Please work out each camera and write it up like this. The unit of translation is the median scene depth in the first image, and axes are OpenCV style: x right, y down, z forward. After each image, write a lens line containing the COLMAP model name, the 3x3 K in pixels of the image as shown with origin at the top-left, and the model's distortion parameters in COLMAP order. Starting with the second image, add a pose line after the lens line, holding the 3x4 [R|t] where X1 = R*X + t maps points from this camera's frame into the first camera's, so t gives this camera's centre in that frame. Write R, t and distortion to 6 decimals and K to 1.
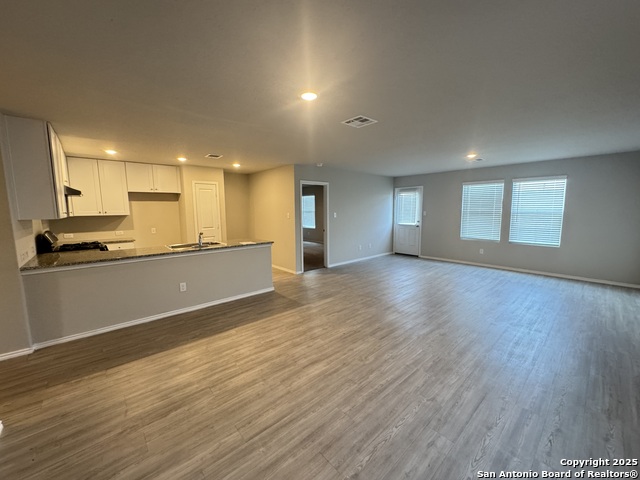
lens RADIAL K [[257.7, 0, 320.0], [0, 257.7, 240.0], [0, 0, 1]] dist [-0.001007, -0.000270]
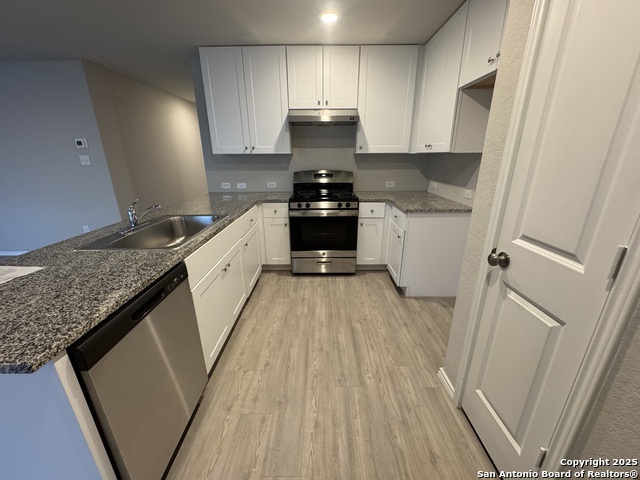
lens RADIAL K [[257.7, 0, 320.0], [0, 257.7, 240.0], [0, 0, 1]] dist [-0.001007, -0.000270]
pose [[-0.670551, 0.242686, -0.701046, -0.274224], [-0.076964, 0.917123, 0.391103, -0.110904], [0.737860, 0.316210, -0.596300, 1.115912]]
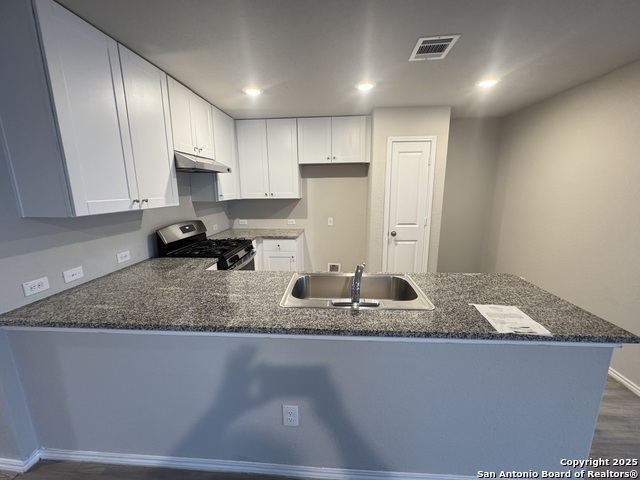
lens RADIAL K [[254.6, 0, 320.0], [0, 254.6, 240.0], [0, 0, 1]] dist [-0.001679, -0.000217]
pose [[0.702171, 0.144341, -0.697224, -0.202625], [-0.081870, 0.989109, 0.122316, -0.073523], [0.707285, -0.028805, 0.706341, 0.544130]]
